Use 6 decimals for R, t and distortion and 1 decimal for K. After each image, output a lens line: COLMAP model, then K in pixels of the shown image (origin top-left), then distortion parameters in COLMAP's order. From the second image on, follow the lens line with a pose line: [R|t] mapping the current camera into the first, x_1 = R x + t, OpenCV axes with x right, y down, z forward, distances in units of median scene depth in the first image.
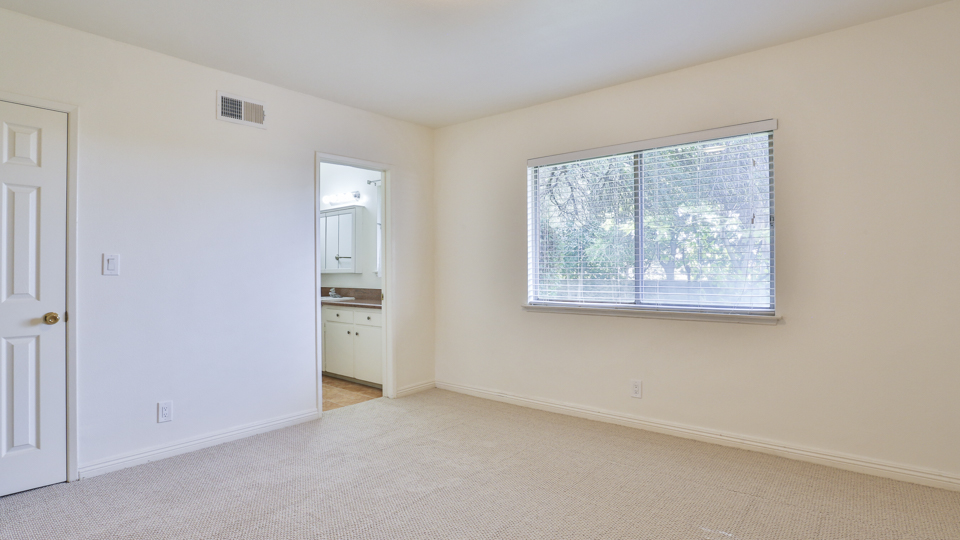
lens RADIAL K [[495.5, 0, 480.0], [0, 495.5, 270.0], [0, 0, 1]] dist [-0.085155, 0.041307]
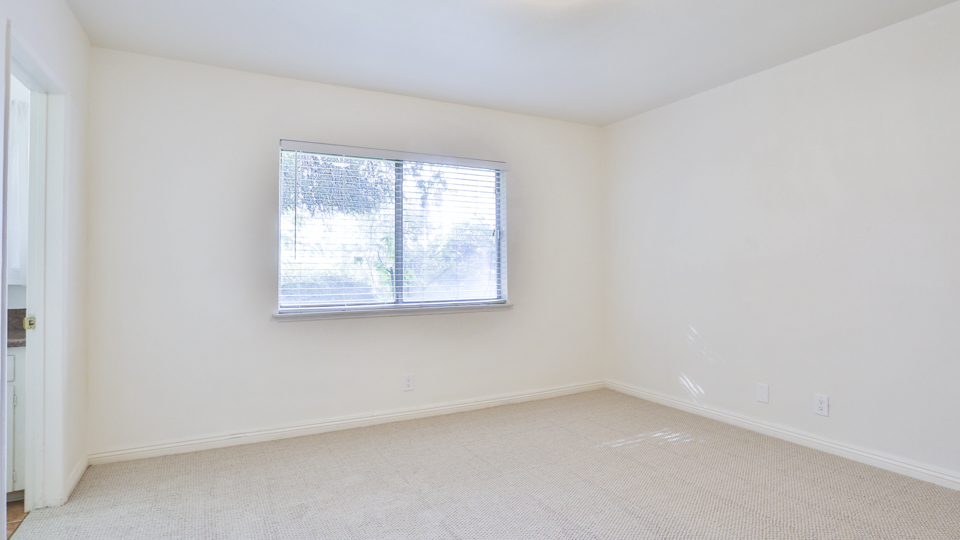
lens RADIAL K [[482.9, 0, 480.0], [0, 482.9, 270.0], [0, 0, 1]] dist [-0.025358, 0.000453]
pose [[0.398093, 0.006413, 0.917323, -0.571085], [0.013022, 0.999835, -0.012641, 0.012021], [-0.917253, 0.016978, 0.397944, 0.420047]]
